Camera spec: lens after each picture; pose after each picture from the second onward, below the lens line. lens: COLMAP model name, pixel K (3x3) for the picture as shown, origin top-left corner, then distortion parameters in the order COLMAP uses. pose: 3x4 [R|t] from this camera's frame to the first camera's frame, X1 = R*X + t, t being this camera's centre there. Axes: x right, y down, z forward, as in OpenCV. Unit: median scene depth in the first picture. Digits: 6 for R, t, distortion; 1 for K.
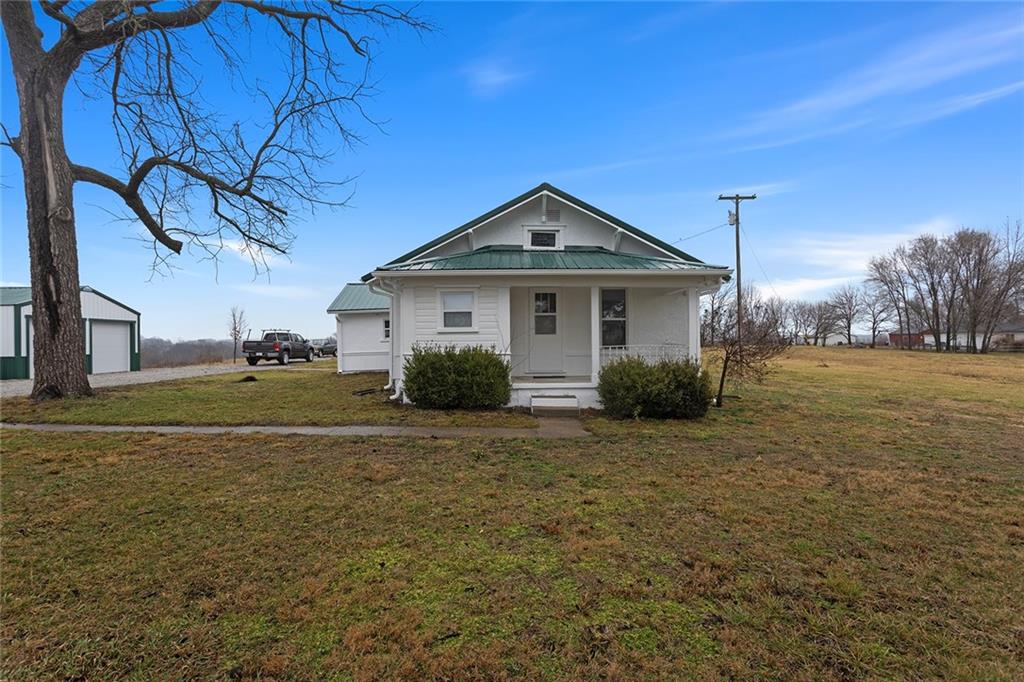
lens RADIAL K [[484.9, 0, 506.8], [0, 484.9, 334.2], [0, 0, 1]] dist [0.002782, -0.000247]
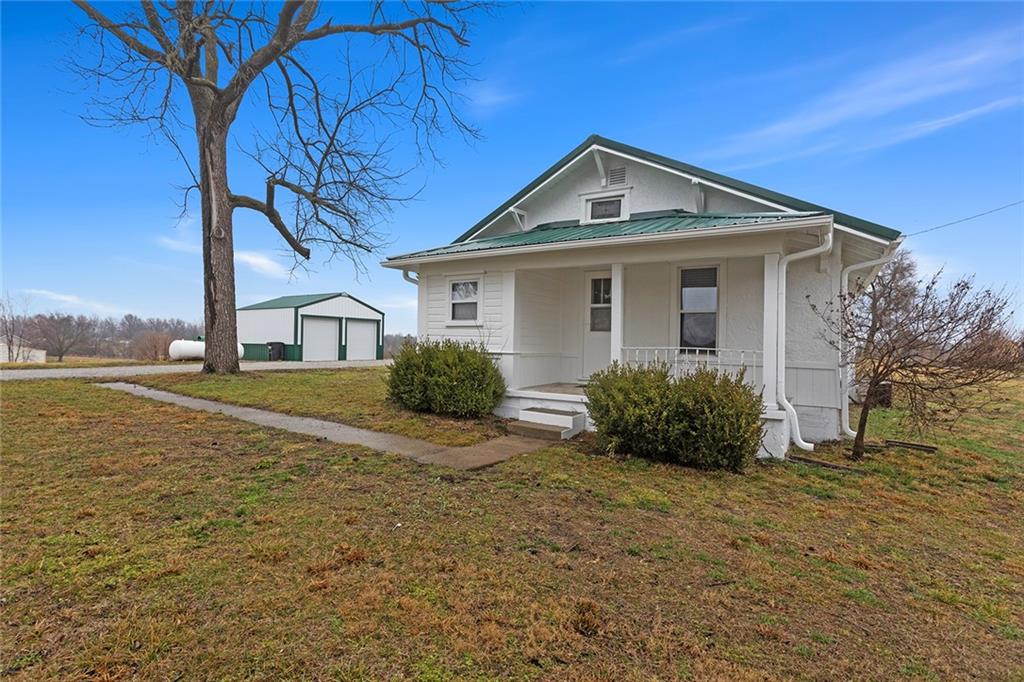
lens RADIAL K [[484.9, 0, 509.5], [0, 484.9, 336.5], [0, 0, 1]] dist [0.002782, -0.000247]
pose [[0.838718, 0.019000, -0.544234, 0.382794], [-0.019762, 0.999795, 0.004449, 0.007982], [0.544207, 0.007024, 0.838921, 0.273481]]
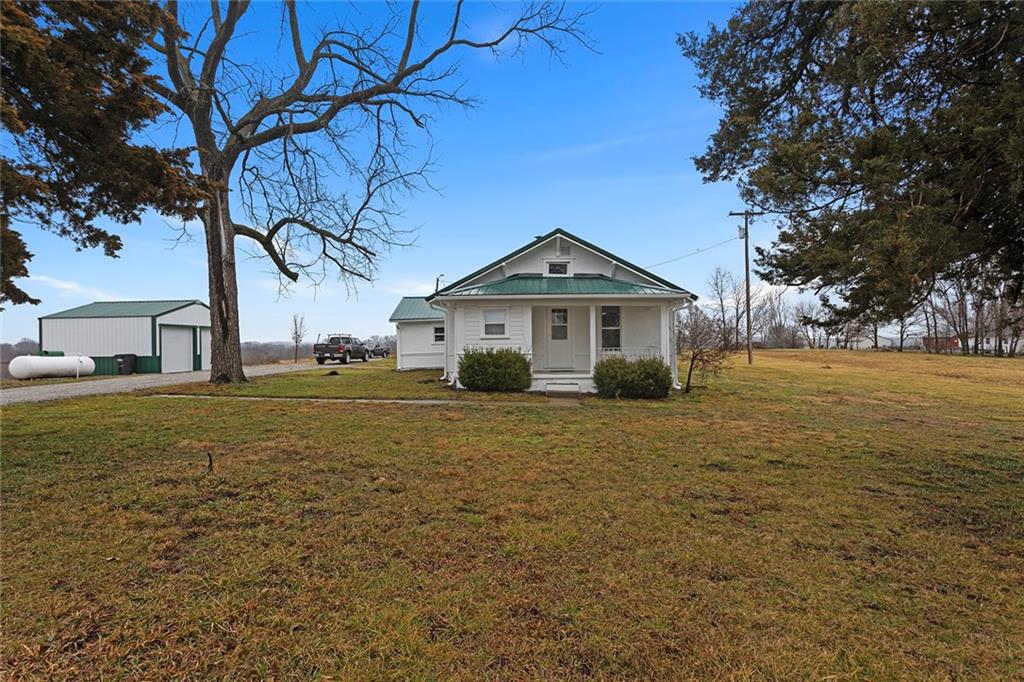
lens RADIAL K [[484.9, 0, 510.4], [0, 484.9, 336.3], [0, 0, 1]] dist [0.002782, -0.000247]
pose [[0.998211, 0.000388, -0.059795, 0.025314], [-0.000502, 0.999998, -0.001880, -0.006491], [0.059795, 0.001907, 0.998209, -0.356648]]
